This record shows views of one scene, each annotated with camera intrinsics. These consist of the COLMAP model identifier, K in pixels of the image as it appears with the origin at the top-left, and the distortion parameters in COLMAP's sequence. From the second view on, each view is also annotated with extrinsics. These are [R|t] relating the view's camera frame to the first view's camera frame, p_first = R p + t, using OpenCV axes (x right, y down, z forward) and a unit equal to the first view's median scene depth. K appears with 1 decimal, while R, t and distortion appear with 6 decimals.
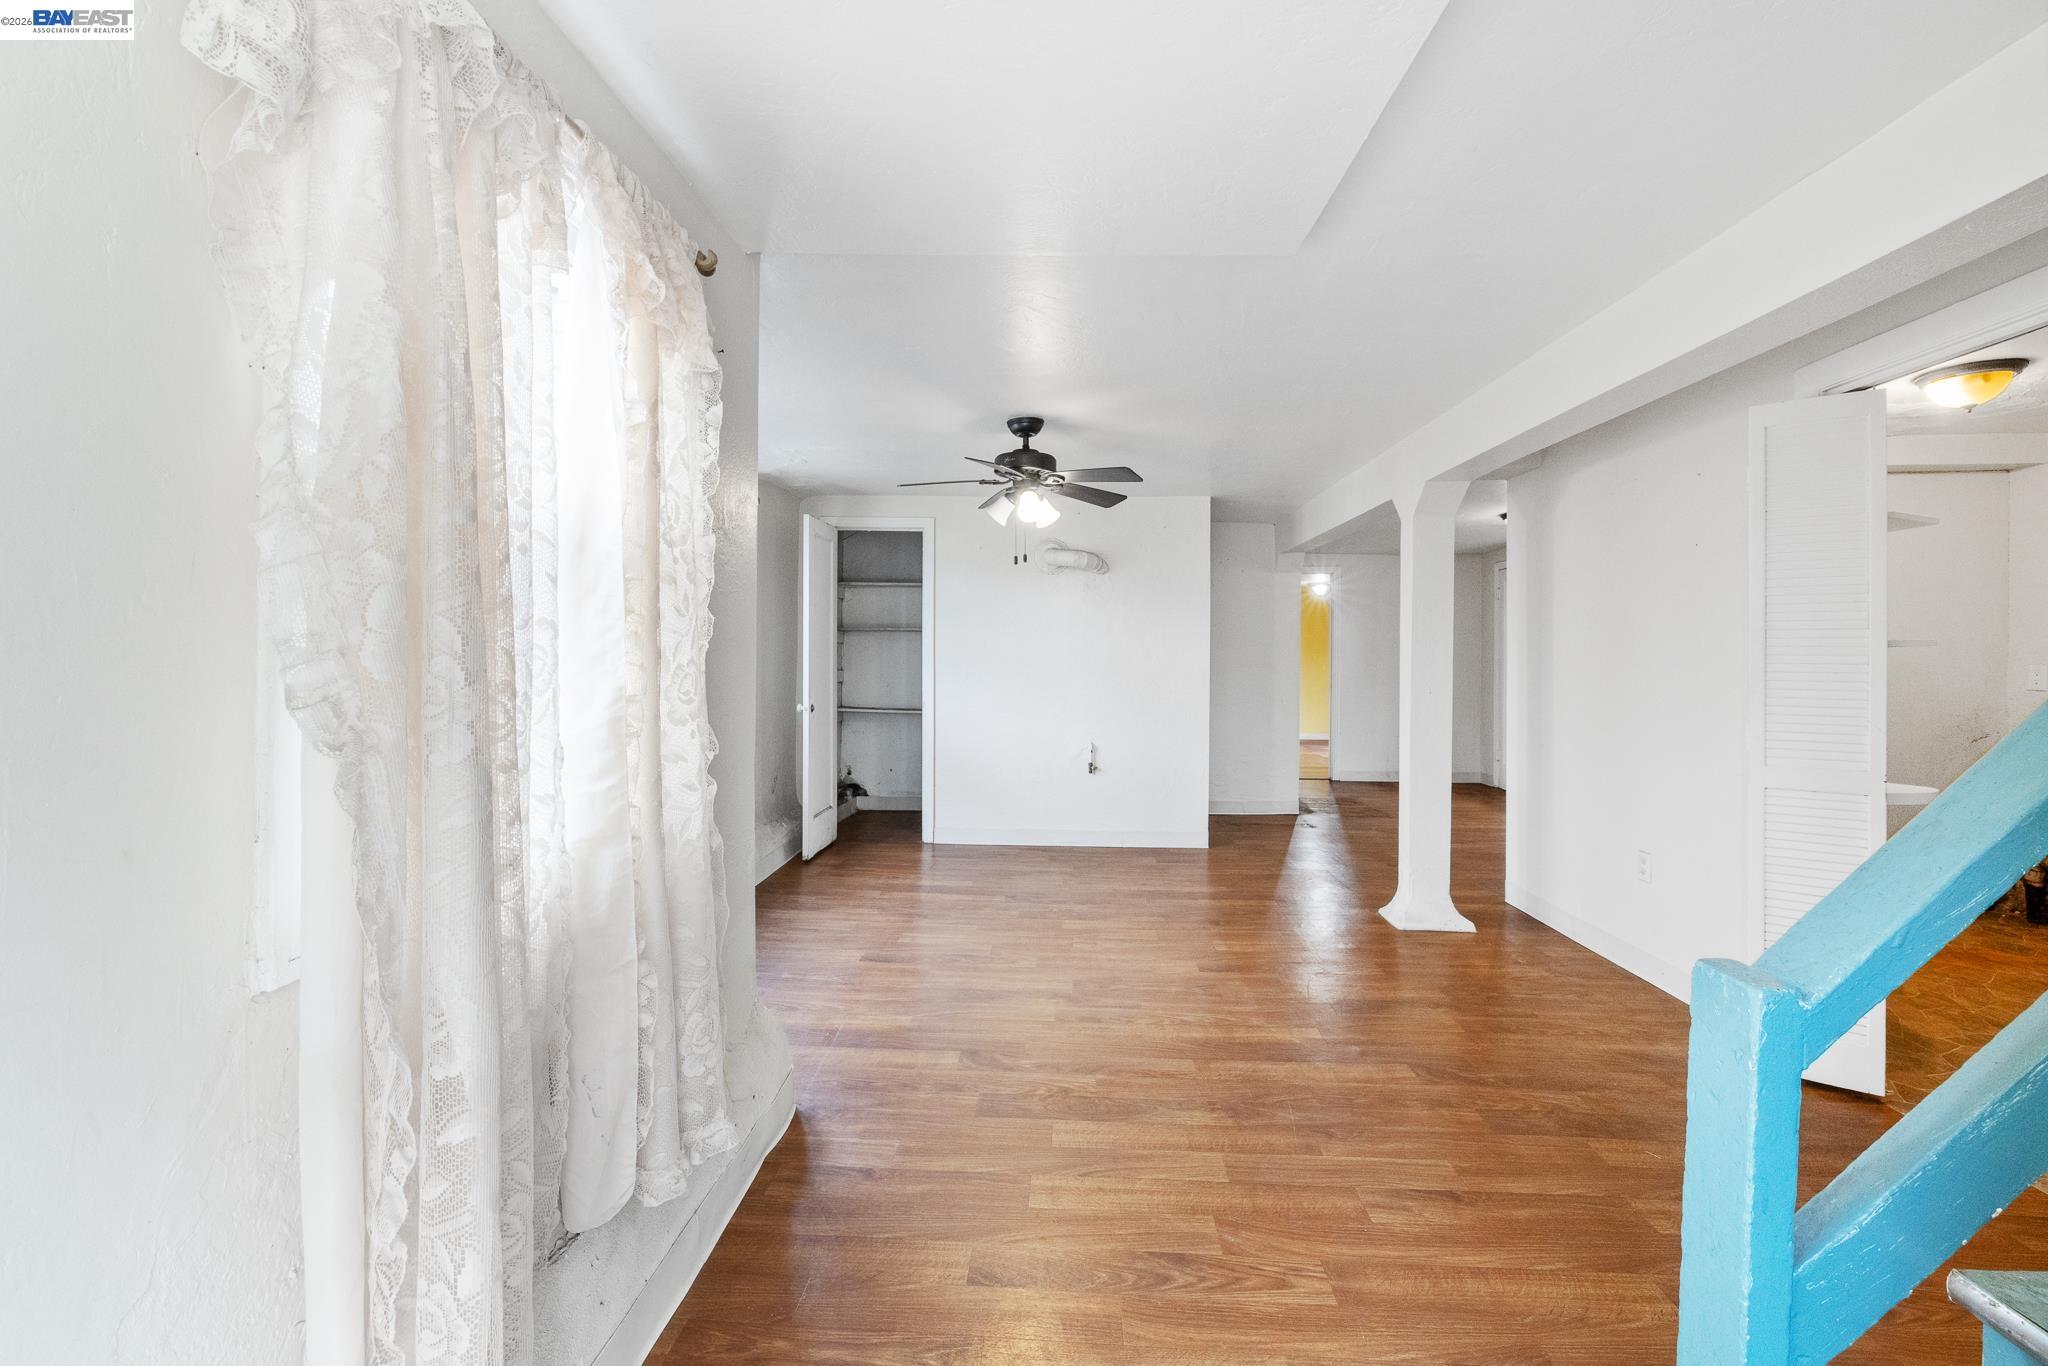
lens RADIAL K [[894.3, 0, 1014.7], [0, 894.3, 684.1], [0, 0, 1]] dist [-0.001182, 0.000392]
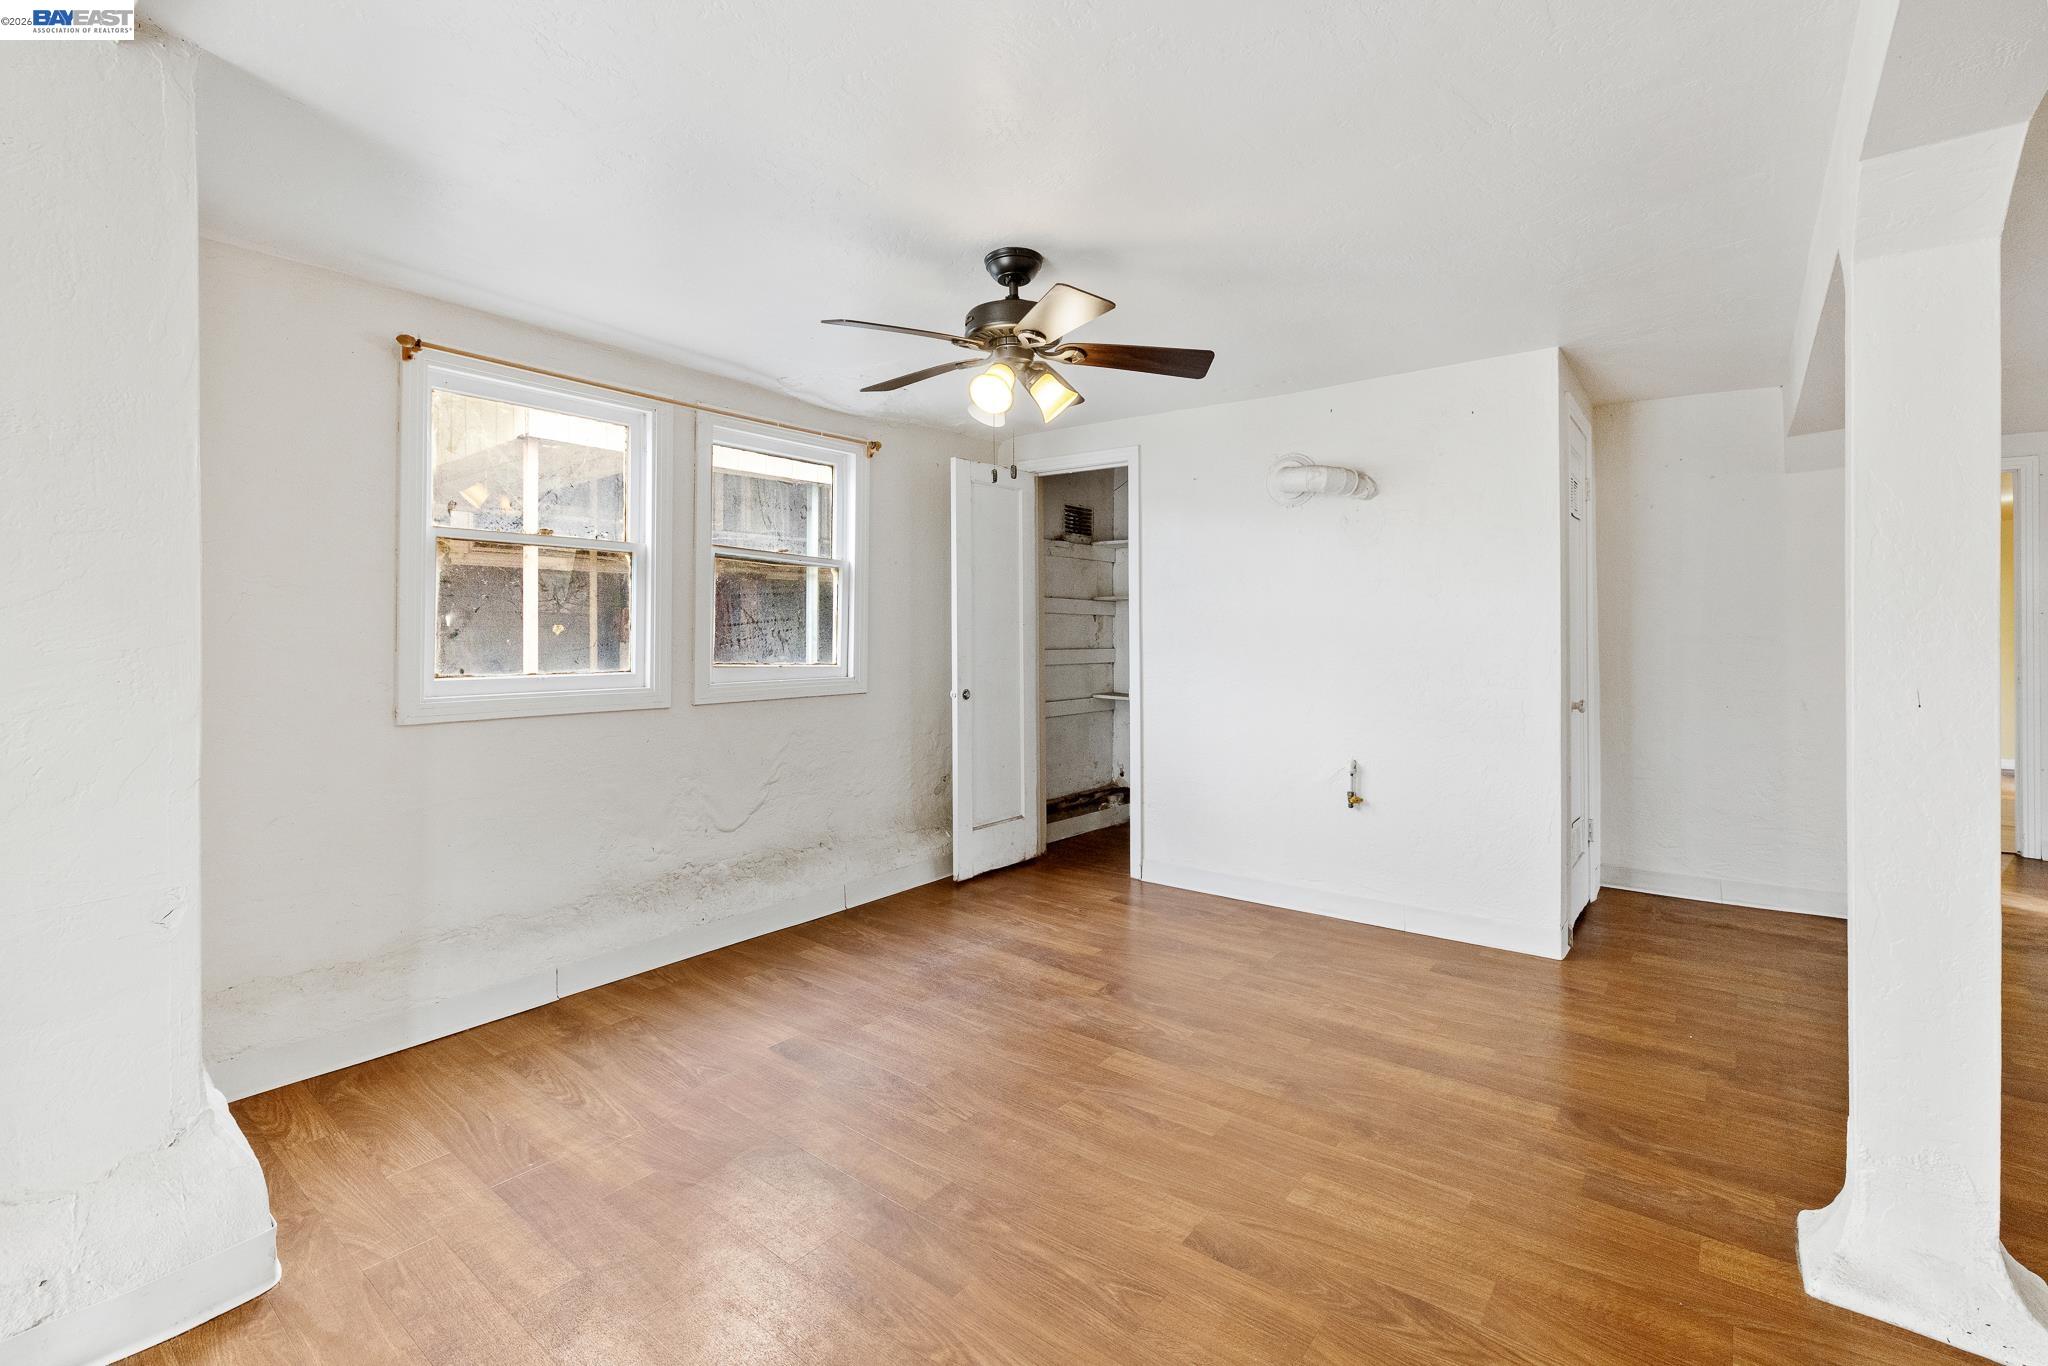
lens RADIAL K [[894.3, 0, 1034.5], [0, 894.3, 651.5], [0, 0, 1]] dist [-0.001182, 0.000392]
pose [[0.818132, -0.000010, -0.575030, 0.274008], [-0.008097, 0.999901, -0.011537, -0.003868], [0.574973, 0.014095, 0.818051, 0.342104]]
